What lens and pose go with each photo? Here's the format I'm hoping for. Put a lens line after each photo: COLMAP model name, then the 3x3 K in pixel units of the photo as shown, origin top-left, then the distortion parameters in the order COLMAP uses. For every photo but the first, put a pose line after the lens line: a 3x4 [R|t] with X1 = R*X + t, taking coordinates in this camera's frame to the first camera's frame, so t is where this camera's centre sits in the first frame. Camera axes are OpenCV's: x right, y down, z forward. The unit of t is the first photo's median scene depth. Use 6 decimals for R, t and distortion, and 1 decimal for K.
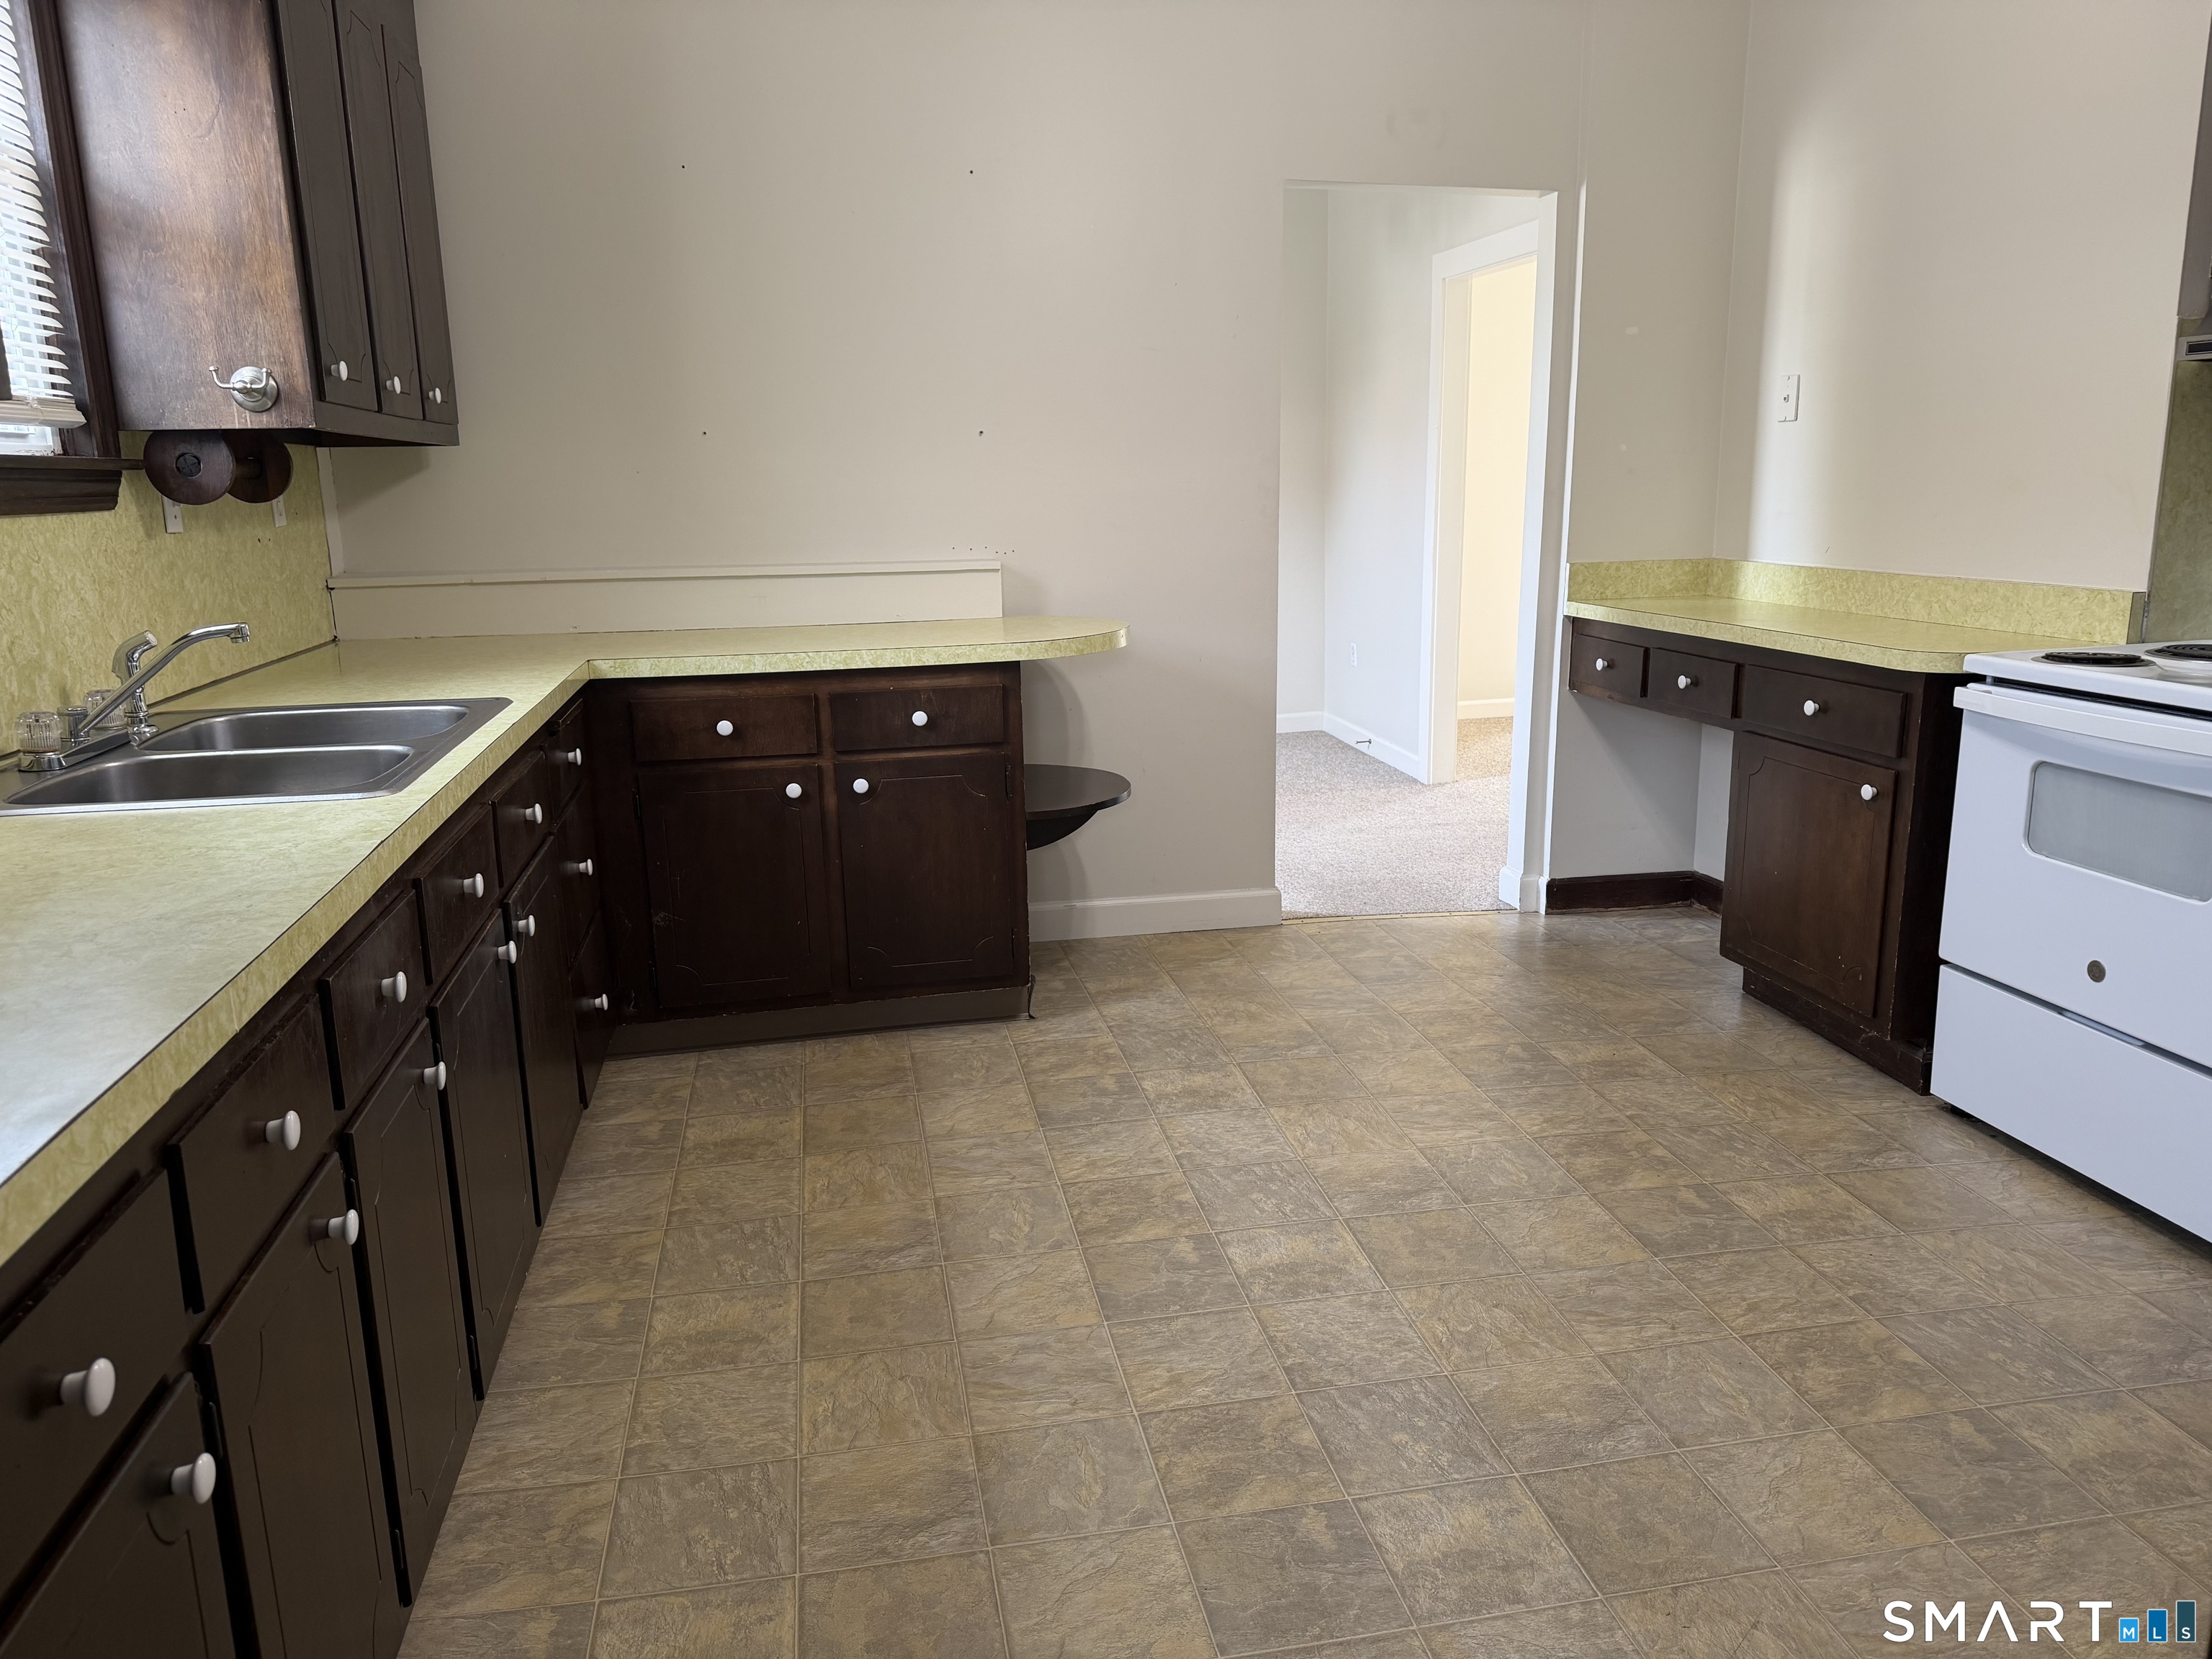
lens RADIAL K [[1574.8, 0, 1102.9], [0, 1574.8, 802.0], [0, 0, 1]] dist [0.136282, -0.187617]
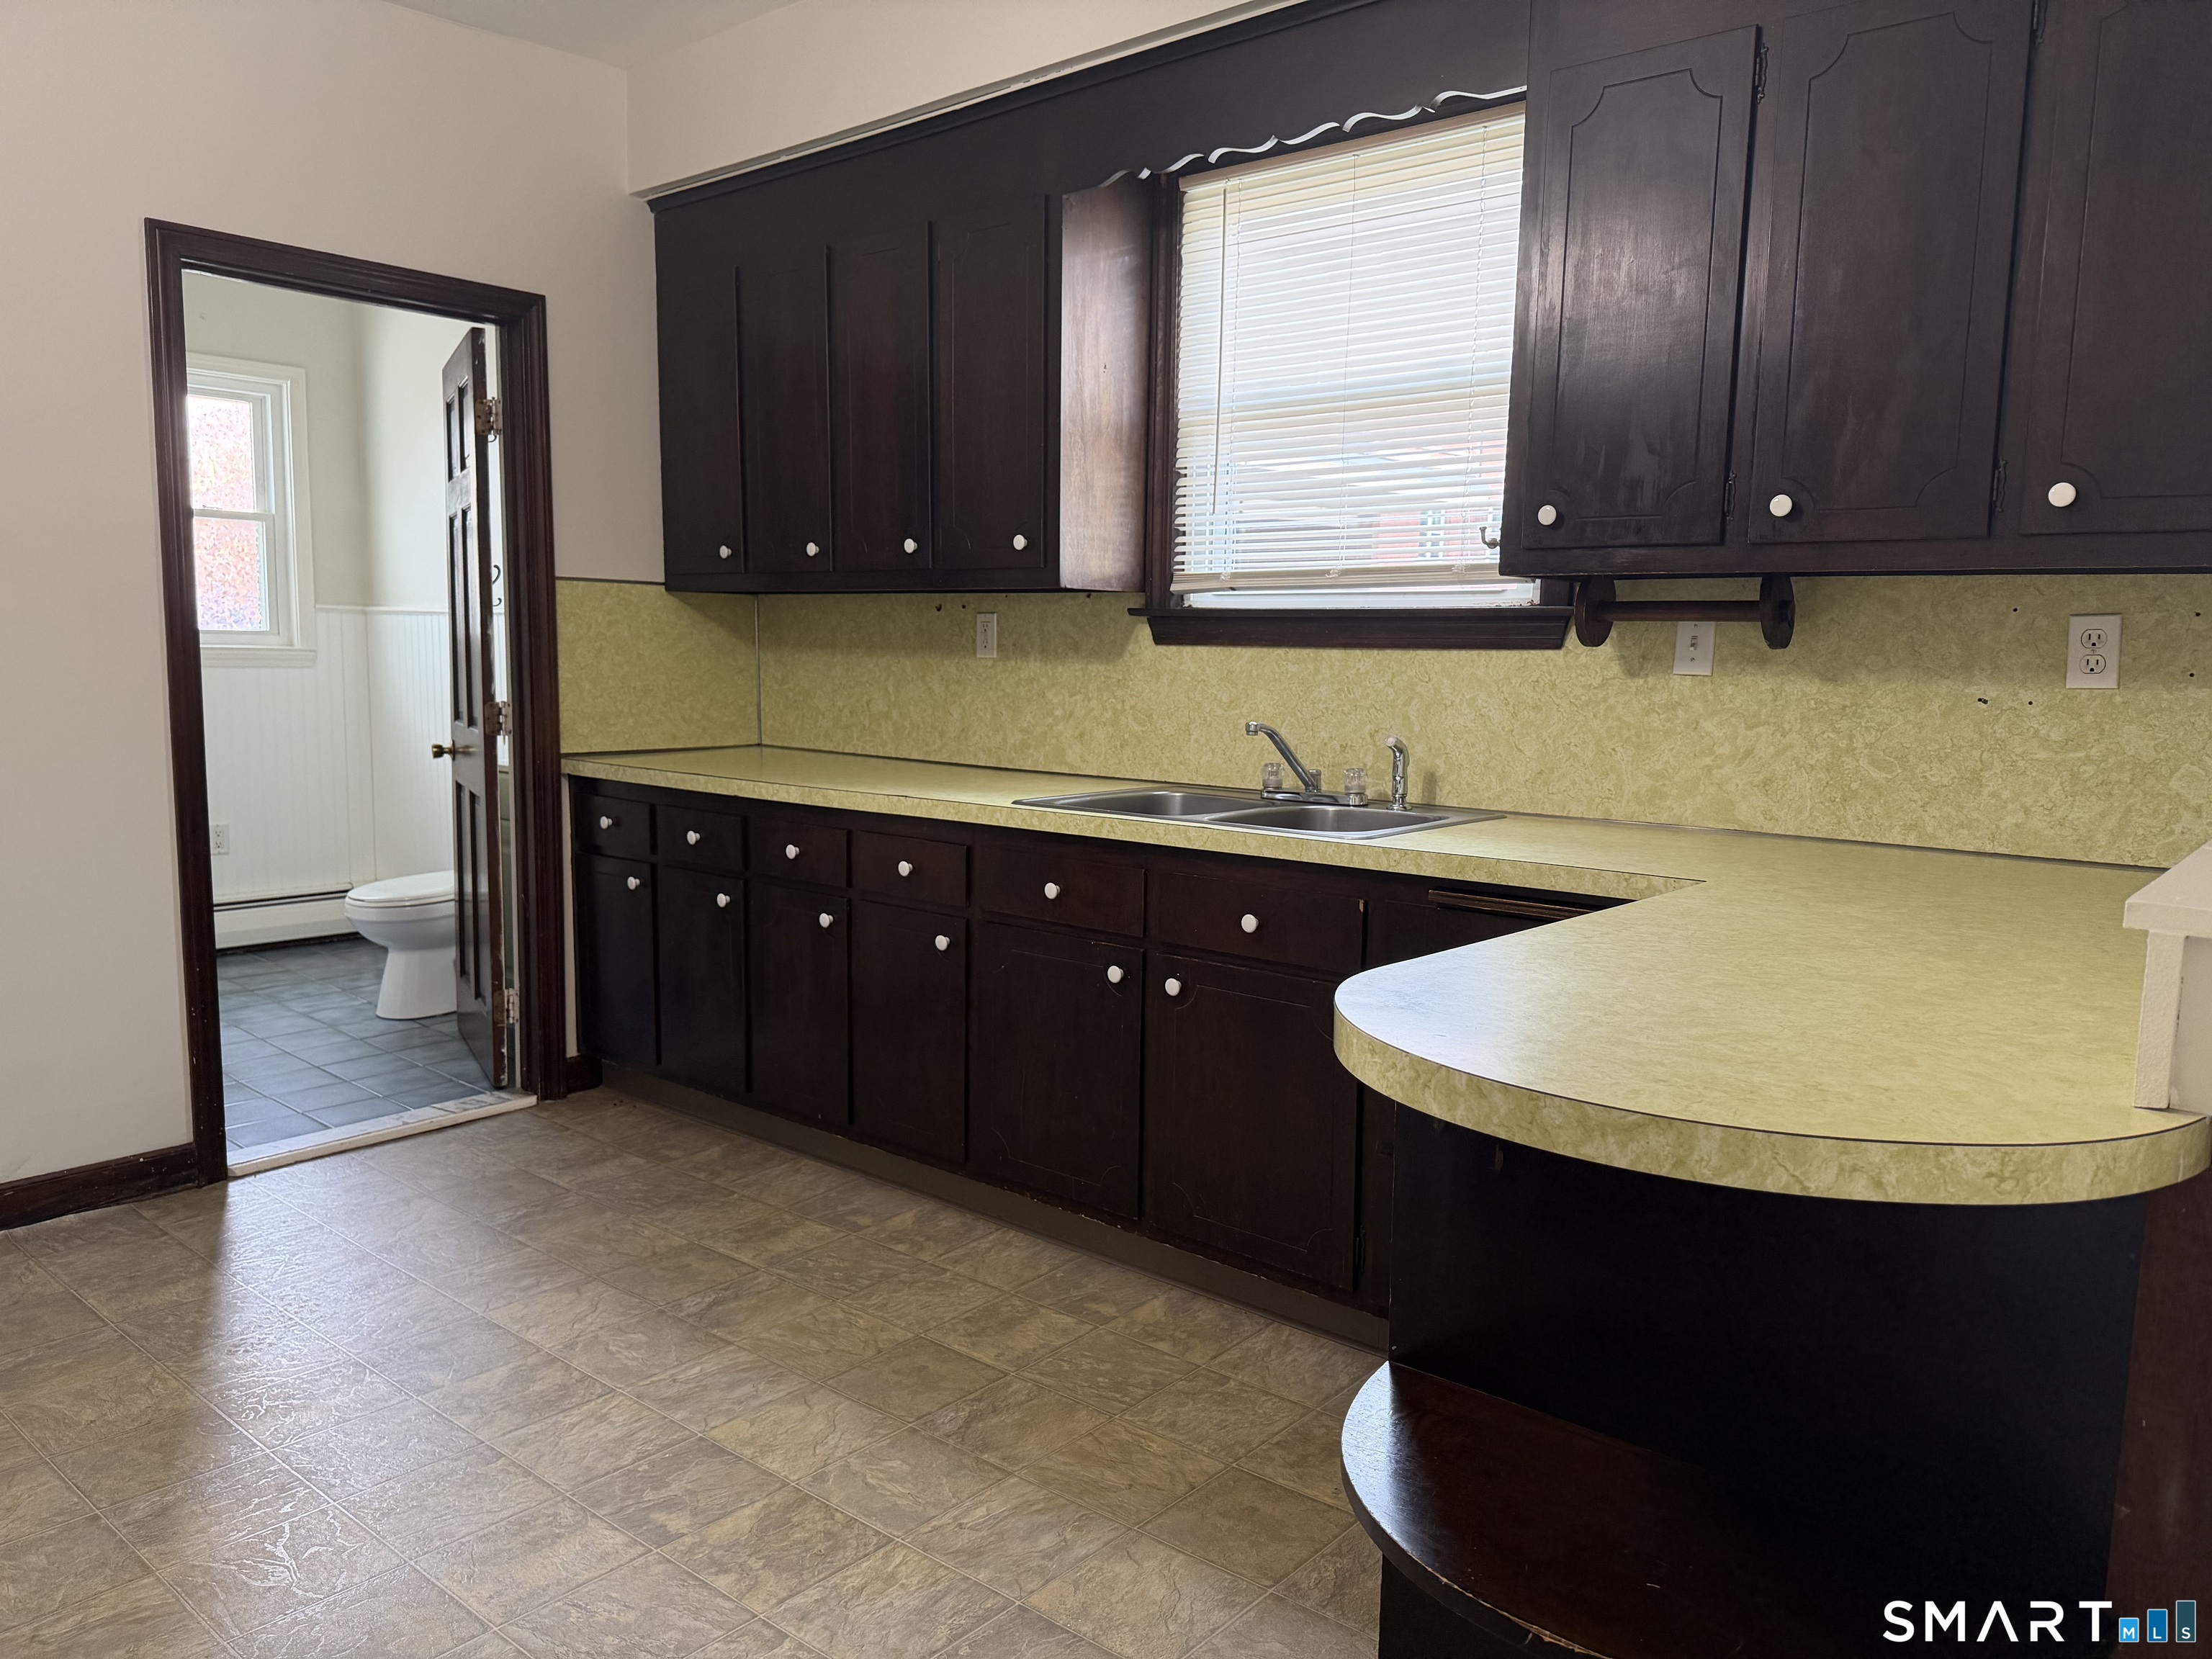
lens RADIAL K [[1555.8, 0, 1158.7], [0, 1555.8, 830.4], [0, 0, 1]] dist [-0.001286, -0.001289]
pose [[-0.766585, 0.084219, -0.636596, 0.287645], [-0.129871, 0.950541, 0.282143, -0.274329], [0.628872, 0.298962, -0.717733, 1.354886]]
